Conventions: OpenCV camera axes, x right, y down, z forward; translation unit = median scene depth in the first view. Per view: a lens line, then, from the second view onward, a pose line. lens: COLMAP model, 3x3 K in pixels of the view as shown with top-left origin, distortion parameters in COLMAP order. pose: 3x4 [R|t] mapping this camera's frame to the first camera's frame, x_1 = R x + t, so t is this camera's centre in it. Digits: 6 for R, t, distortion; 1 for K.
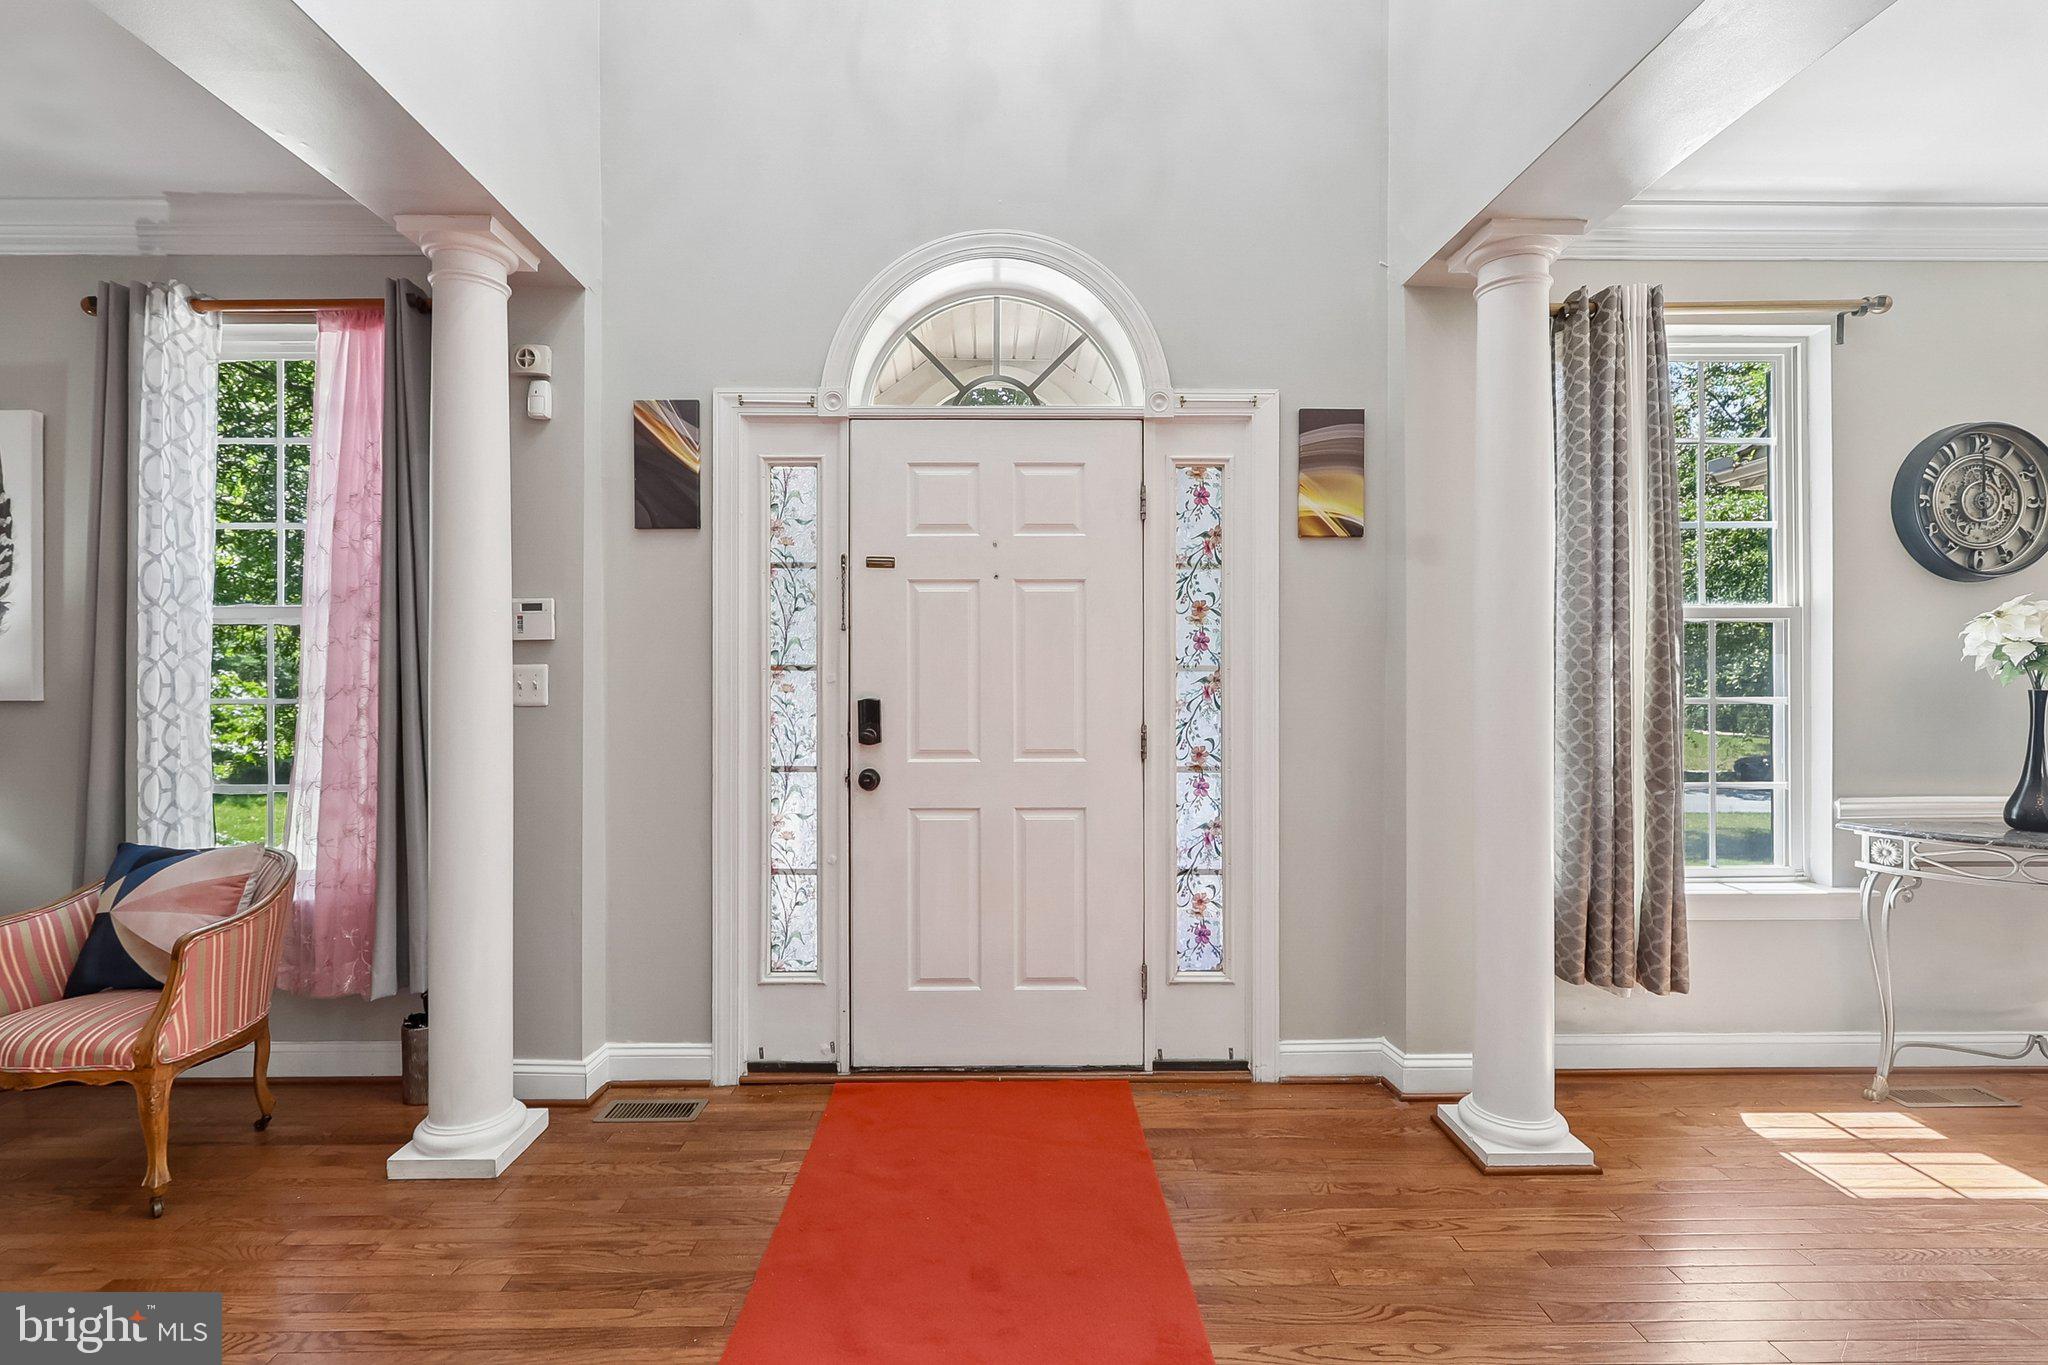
lens RADIAL K [[964.1, 0, 1016.8], [0, 964.1, 684.6], [0, 0, 1]] dist [0.000815, -0.002020]
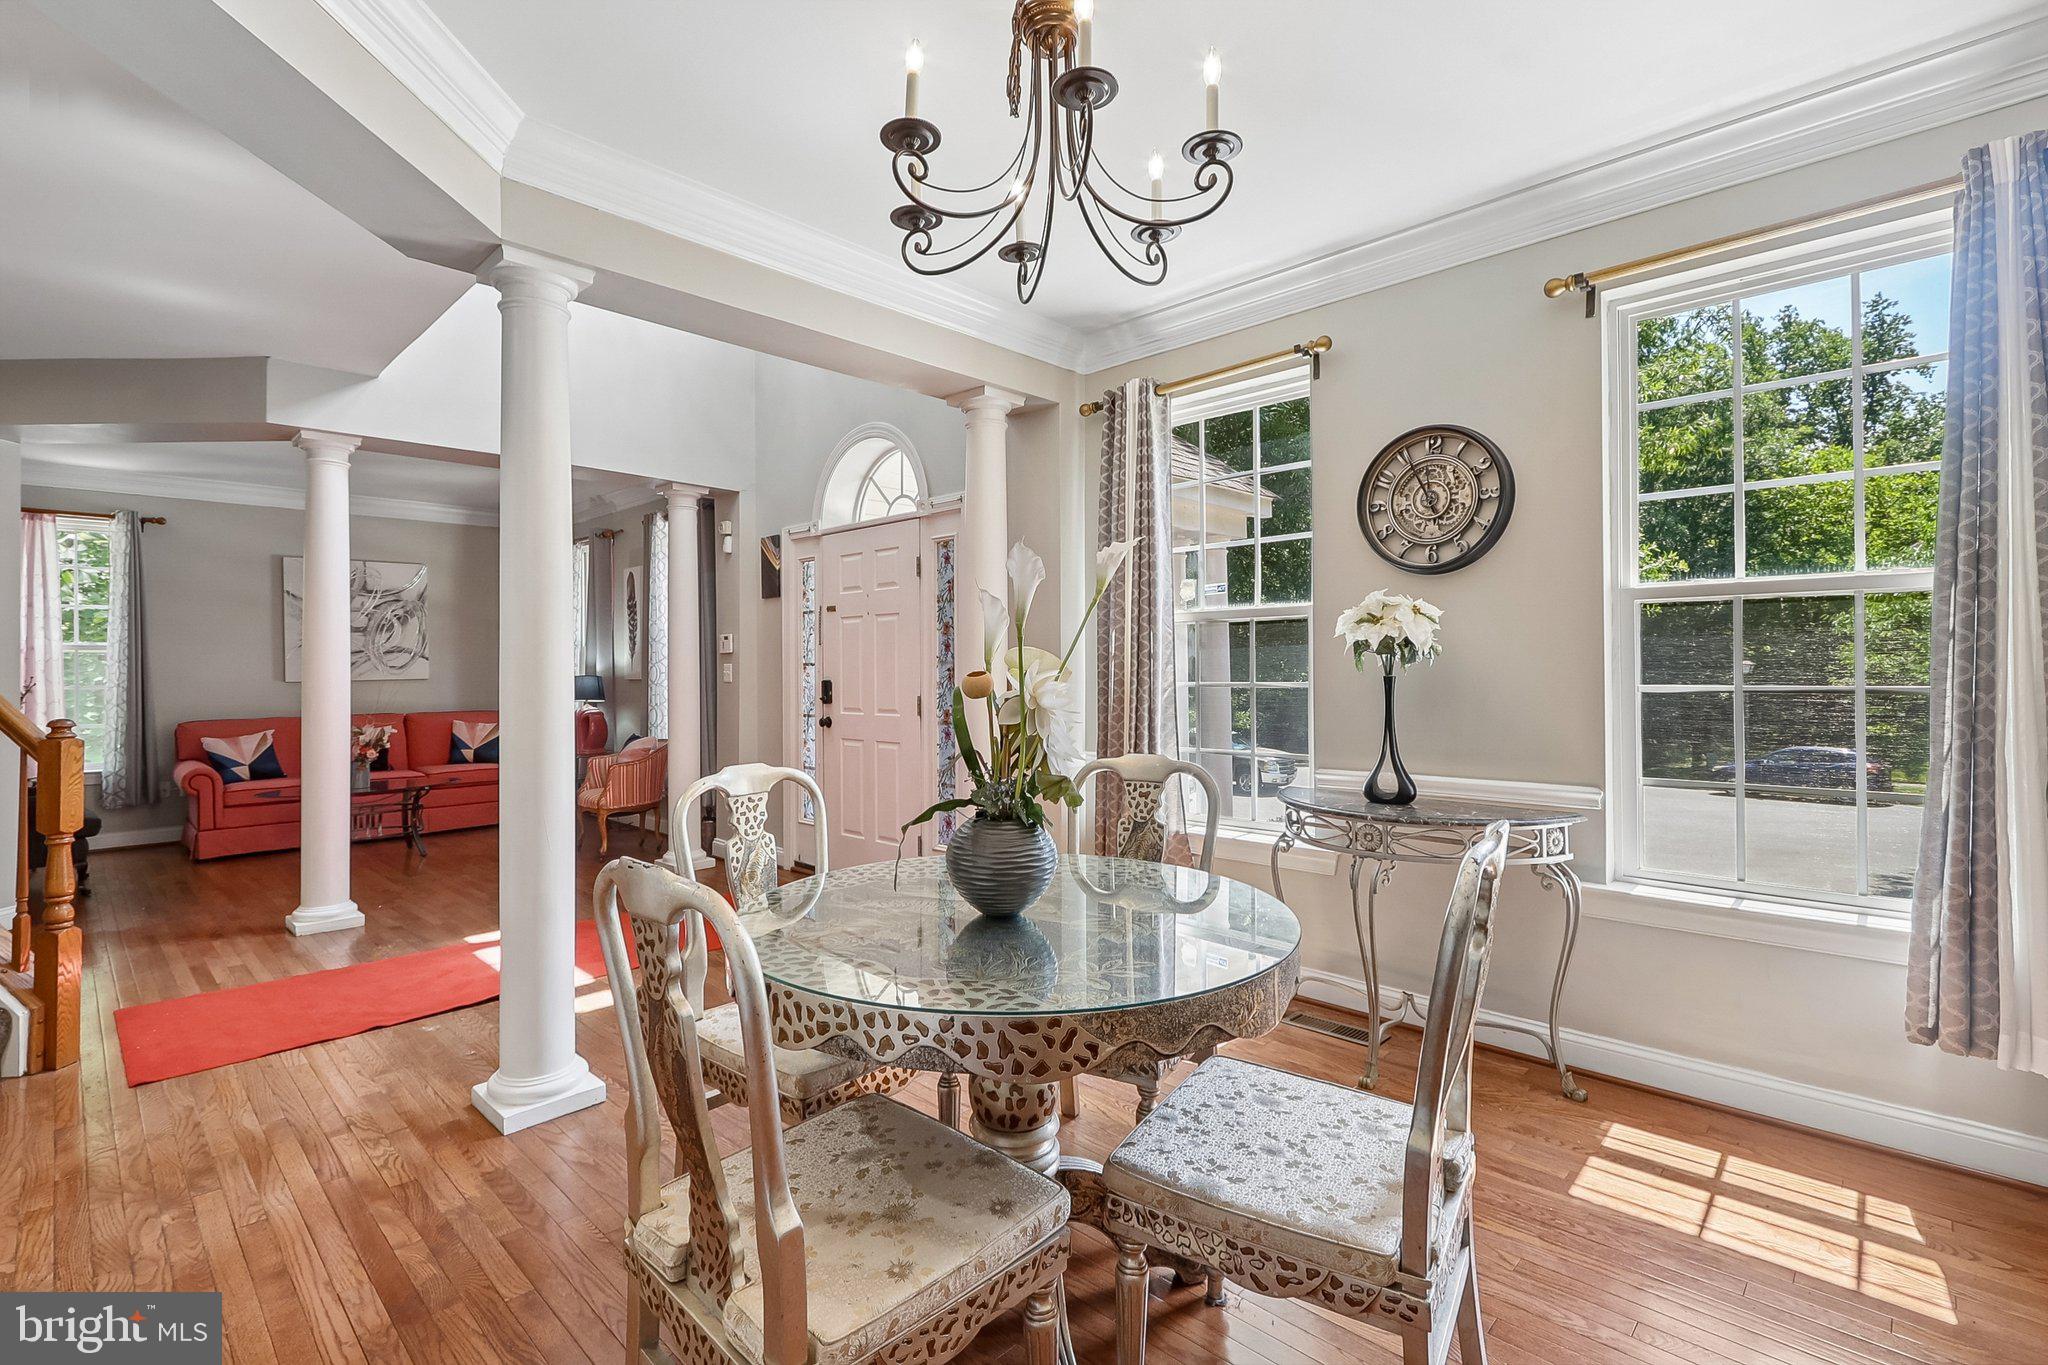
lens RADIAL K [[964.1, 0, 1010.3], [0, 964.1, 672.7], [0, 0, 1]] dist [0.000815, -0.002020]
pose [[0.699697, -0.002251, -0.714437, 1.477224], [0.006651, 0.999972, 0.003363, -0.004355], [0.714409, -0.007105, 0.699692, -0.087823]]
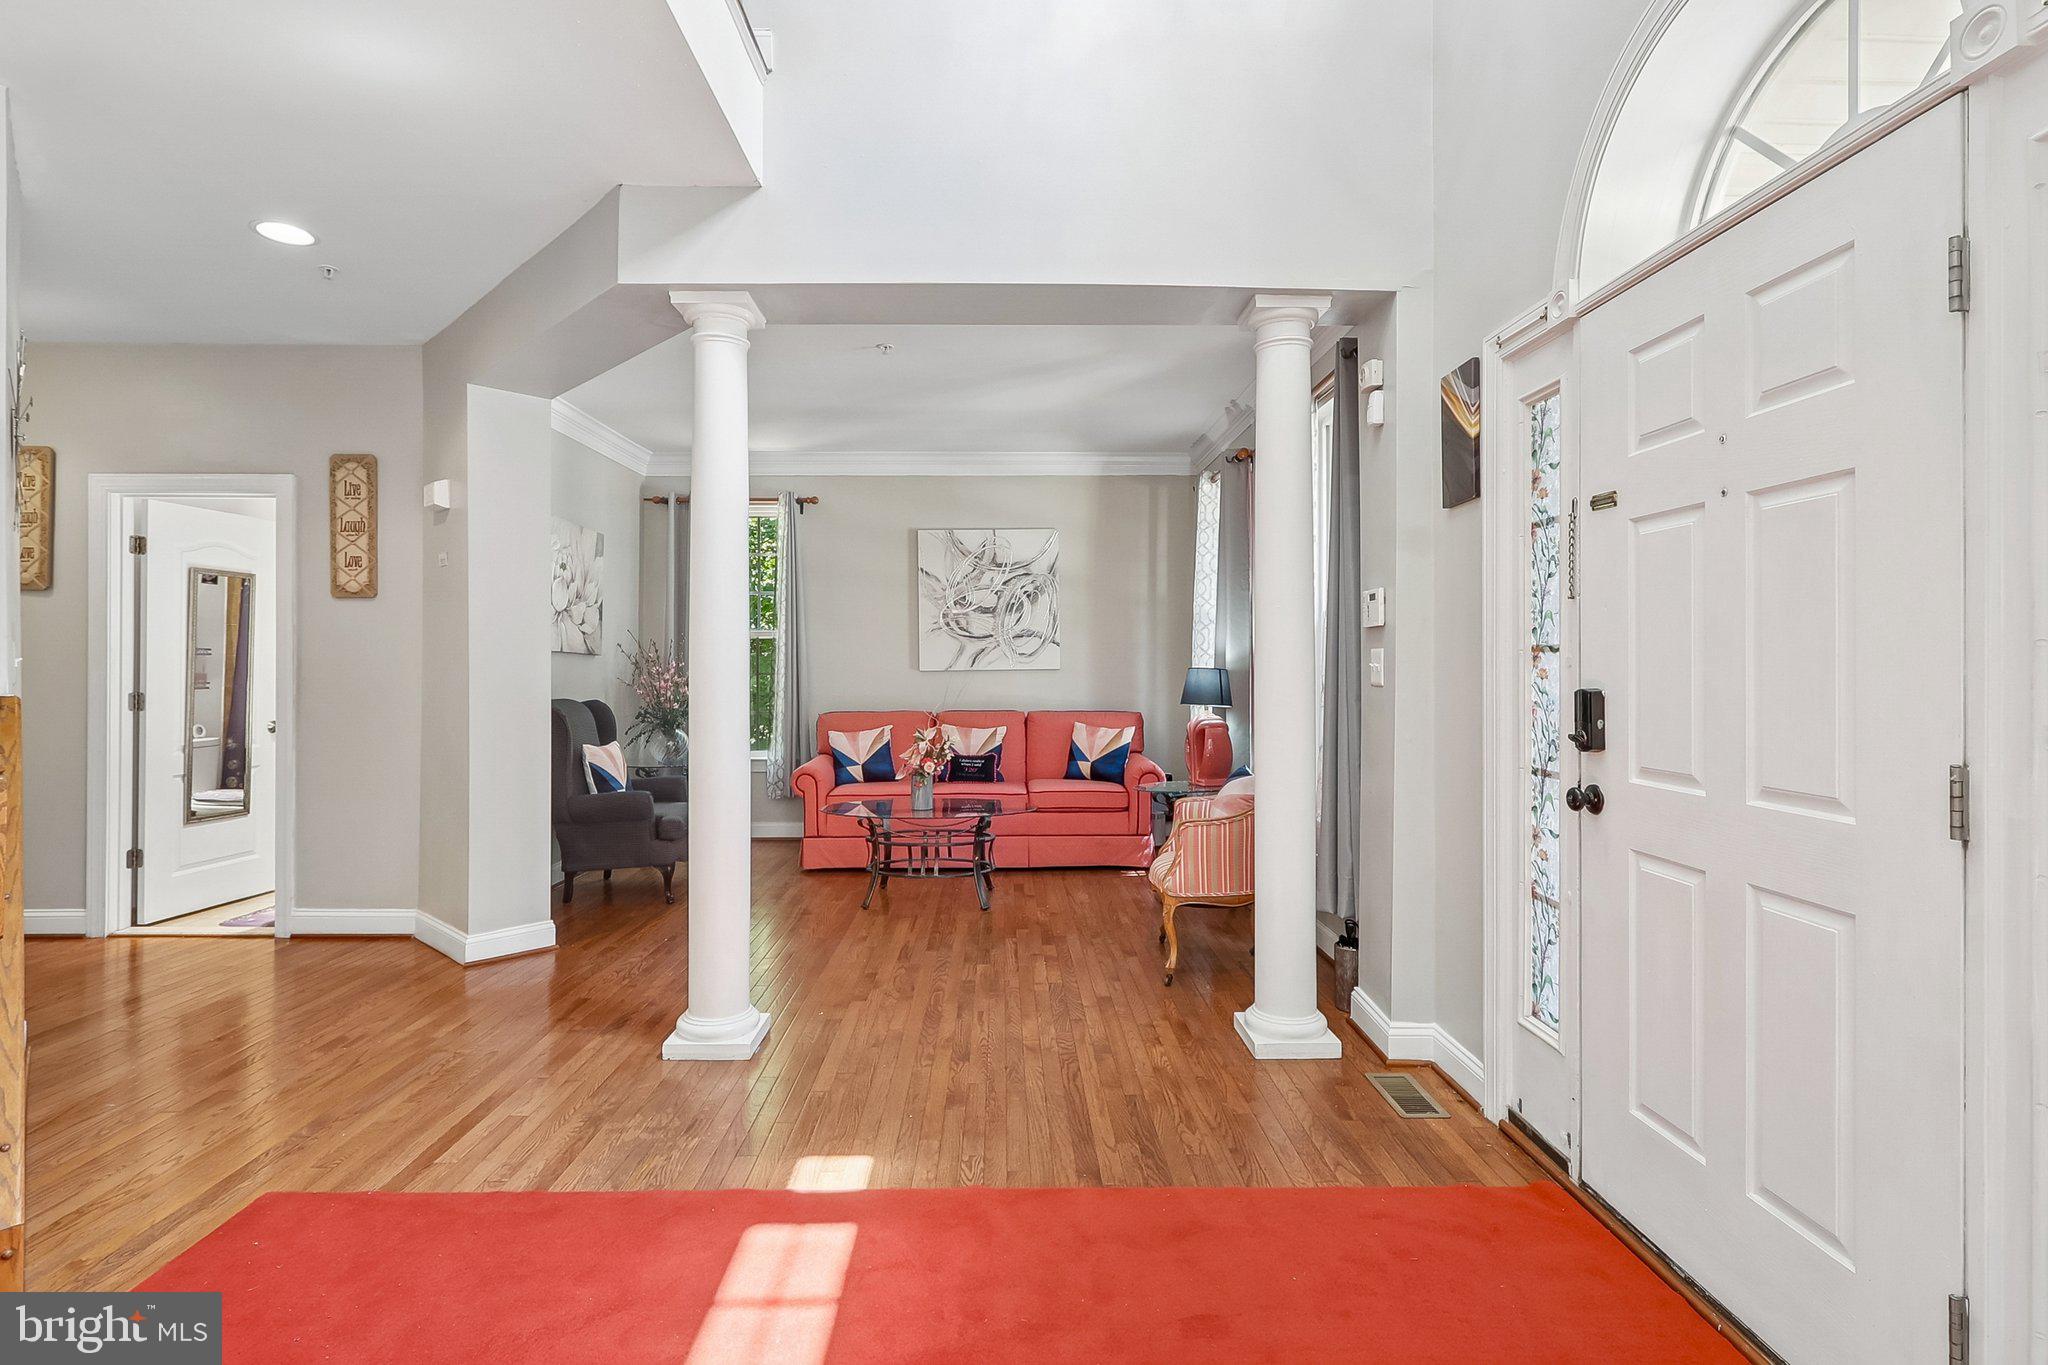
lens RADIAL K [[964.1, 0, 1023.4], [0, 964.1, 658.9], [0, 0, 1]] dist [0.000815, -0.002020]
pose [[0.007199, -0.002142, -0.999972, 0.577962], [0.000986, 0.999997, -0.002135, -0.007465], [0.999974, -0.000970, 0.007201, 0.559878]]
